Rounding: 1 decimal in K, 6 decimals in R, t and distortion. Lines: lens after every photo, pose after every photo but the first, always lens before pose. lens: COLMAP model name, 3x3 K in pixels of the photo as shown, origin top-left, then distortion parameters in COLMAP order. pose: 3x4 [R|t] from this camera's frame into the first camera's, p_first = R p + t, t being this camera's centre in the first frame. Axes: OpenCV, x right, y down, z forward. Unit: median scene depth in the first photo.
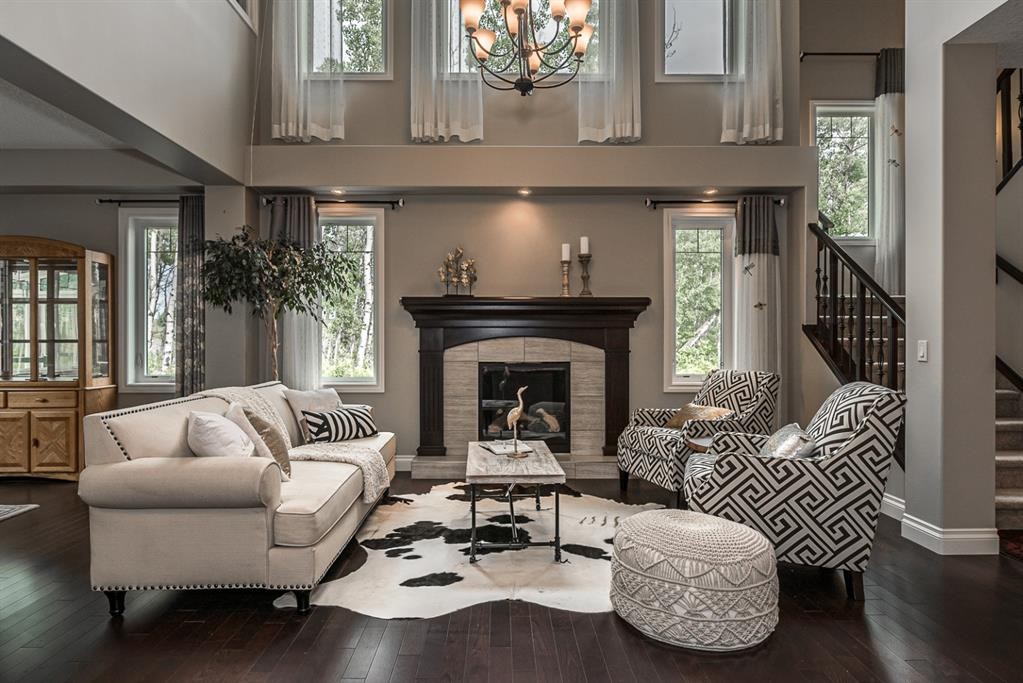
lens RADIAL K [[578.5, 0, 511.5], [0, 578.5, 341.5], [0, 0, 1]] dist [-0.000937, 0.000231]
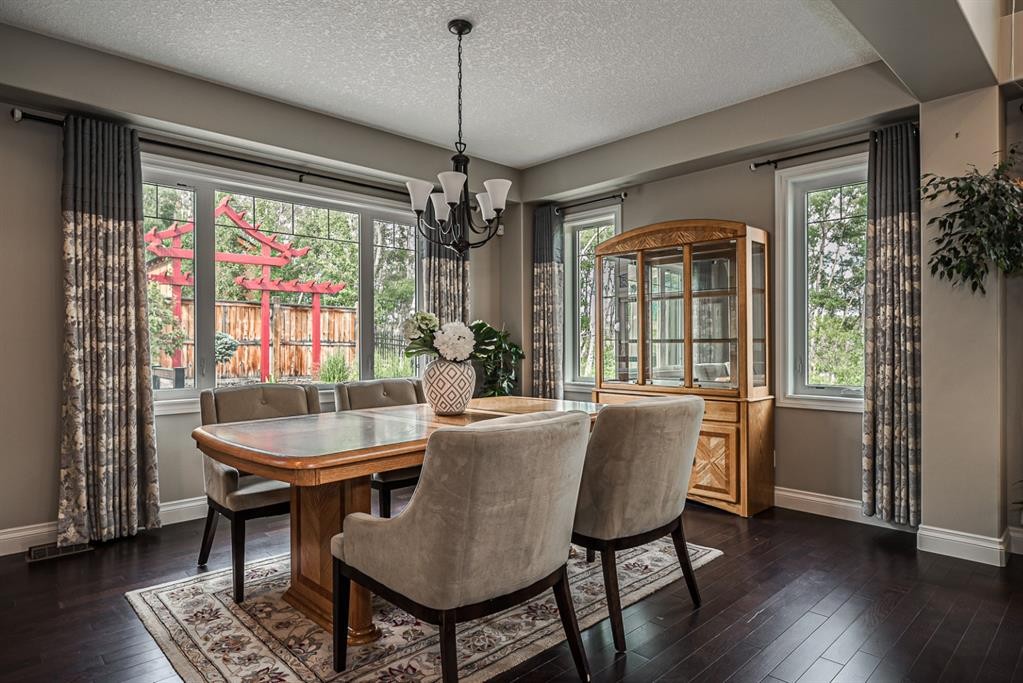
lens RADIAL K [[591.3, 0, 511.5], [0, 591.3, 341.5], [0, 0, 1]] dist [-0.001147, -0.000477]
pose [[0.687037, -0.003388, -0.726615, -0.356103], [0.003871, 0.999992, -0.001003, 0.000186], [0.726612, -0.002123, 0.687044, 0.197294]]
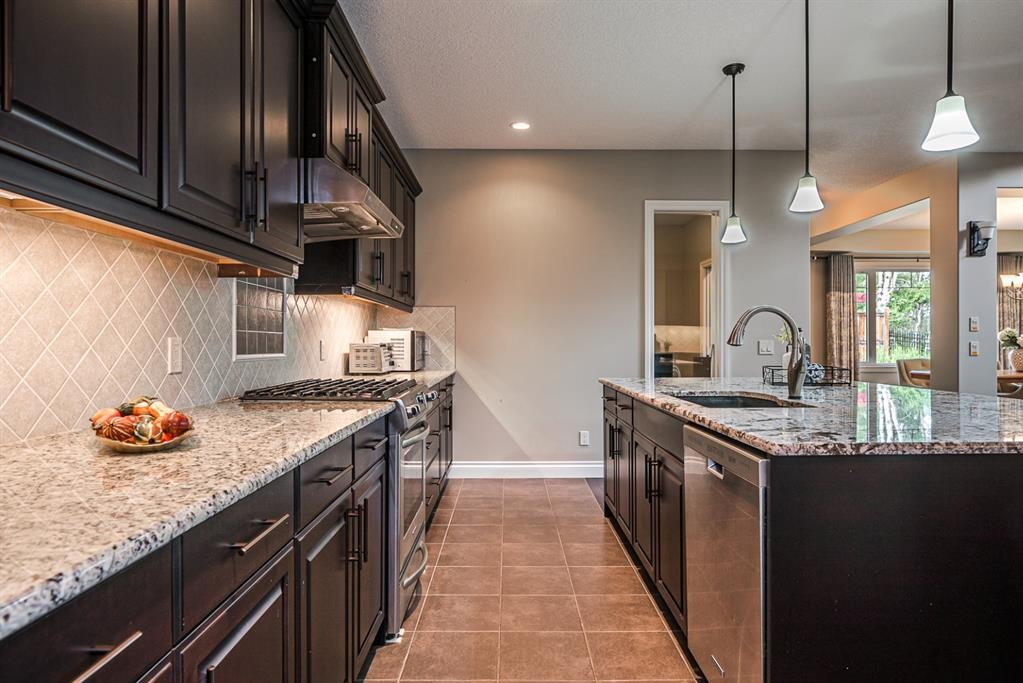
lens RADIAL K [[591.3, 0, 511.5], [0, 591.3, 341.5], [0, 0, 1]] dist [-0.001147, -0.000477]
pose [[0.004985, -0.000099, -0.999988, 0.572545], [0.001169, 0.999999, -0.000093, -0.001660], [0.999987, -0.001168, 0.004985, -0.671500]]
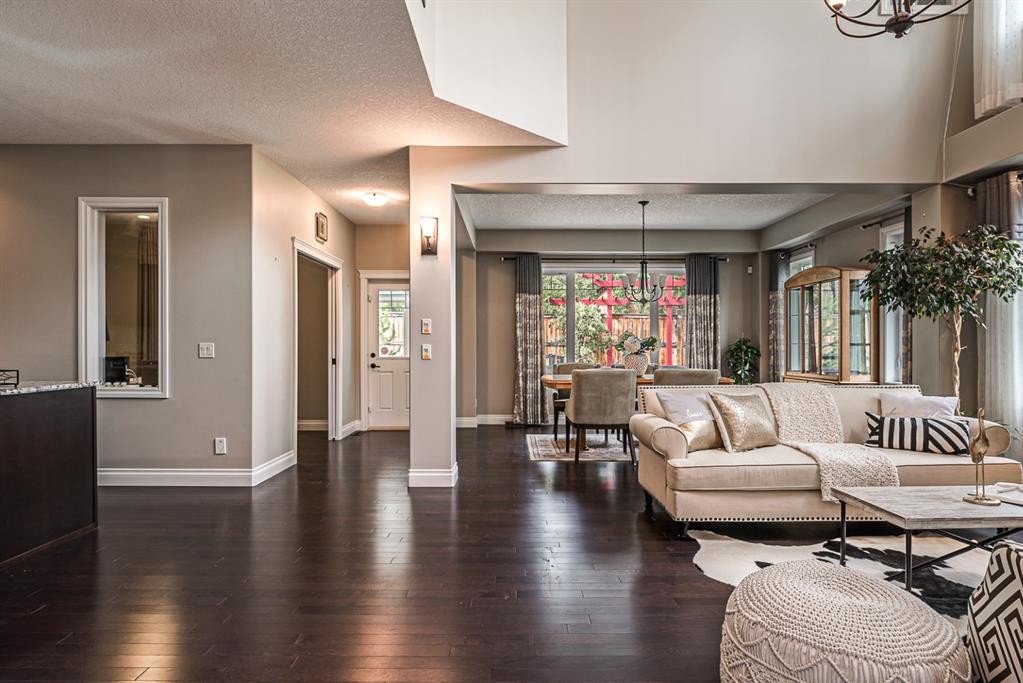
lens RADIAL K [[578.5, 0, 511.5], [0, 578.5, 341.5], [0, 0, 1]] dist [-0.000937, 0.000231]
pose [[-0.000135, -0.007259, -0.999974, 0.489929], [0.001569, 0.999972, -0.007259, 0.001495], [0.999999, -0.001570, -0.000123, 0.275746]]
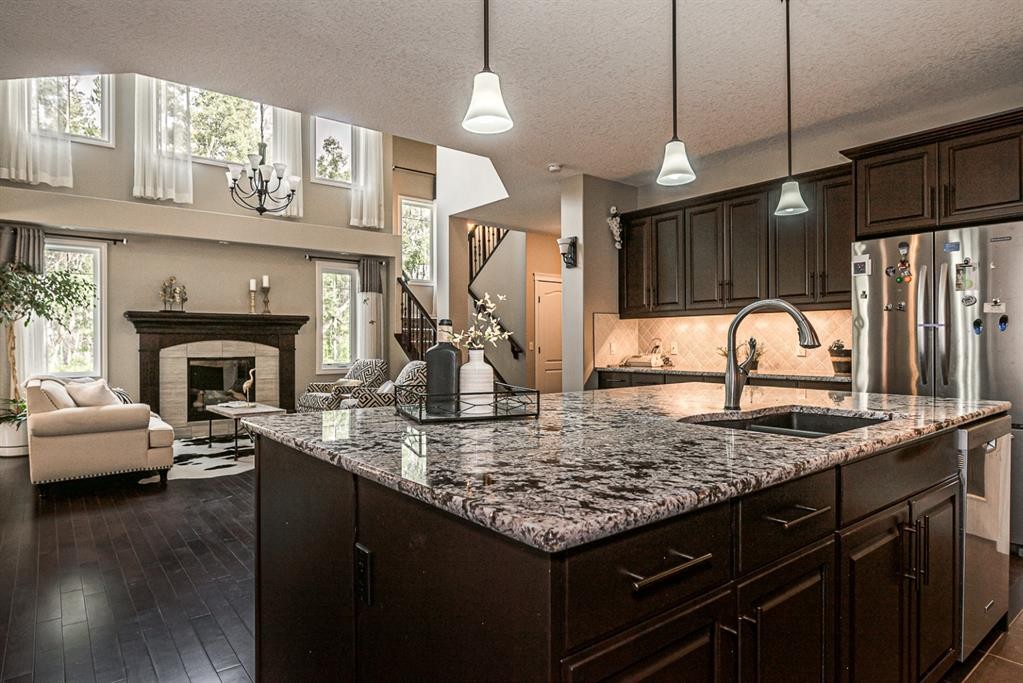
lens RADIAL K [[578.5, 0, 511.5], [0, 578.5, 341.5], [0, 0, 1]] dist [-0.000937, 0.000231]
pose [[0.786387, -0.001109, 0.617733, -0.320513], [0.001510, 0.999999, -0.000126, -0.003345], [-0.617732, 0.001032, 0.786388, -0.637124]]
